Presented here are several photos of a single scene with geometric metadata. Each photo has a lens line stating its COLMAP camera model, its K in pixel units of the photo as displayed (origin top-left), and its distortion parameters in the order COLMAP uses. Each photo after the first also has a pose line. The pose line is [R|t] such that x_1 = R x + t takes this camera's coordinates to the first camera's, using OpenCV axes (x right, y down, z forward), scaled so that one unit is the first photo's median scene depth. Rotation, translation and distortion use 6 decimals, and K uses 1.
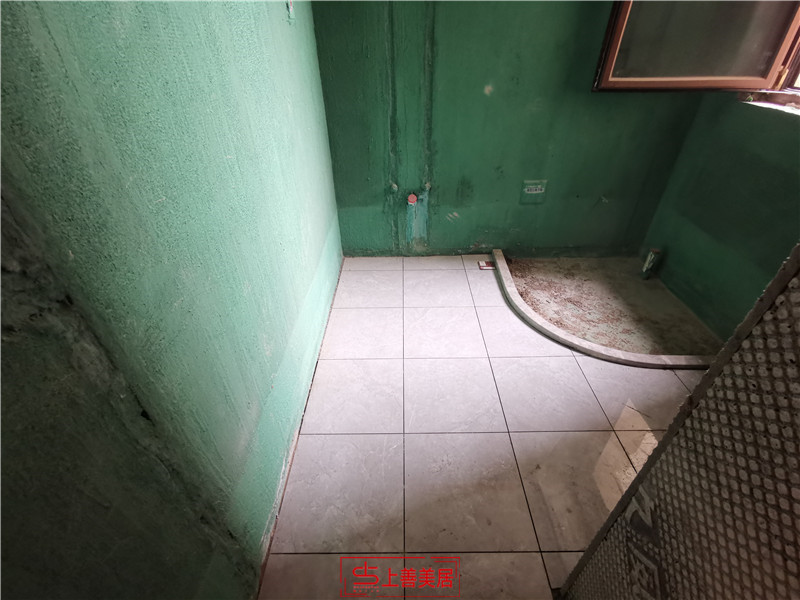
lens RADIAL K [[367.4, 0, 401.2], [0, 367.4, 296.5], [0, 0, 1]] dist [-0.003809, 0.007776]
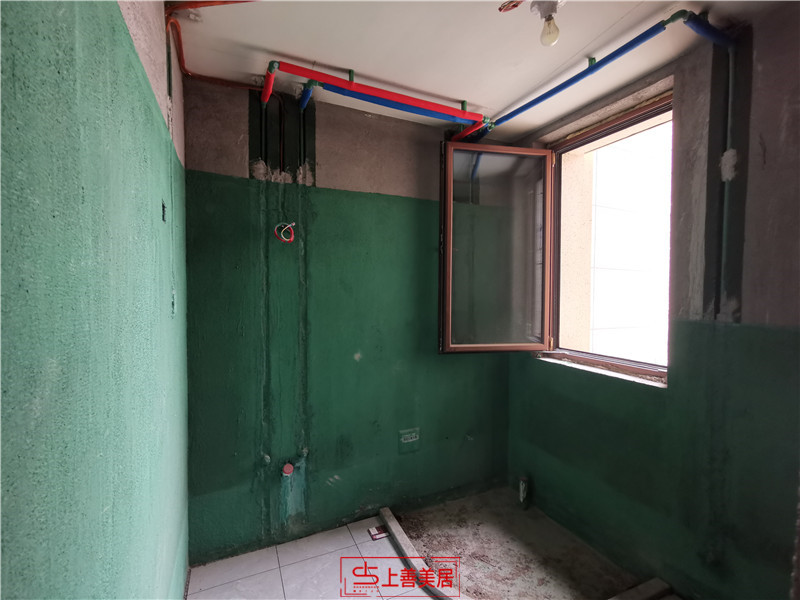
lens RADIAL K [[367.4, 0, 398.1], [0, 367.4, 300.4], [0, 0, 1]] dist [-0.003809, 0.007776]
pose [[0.907524, 0.009011, 0.419903, -0.105776], [0.228740, 0.827886, -0.512136, -0.089993], [-0.352246, 0.560824, 0.749265, 0.018873]]
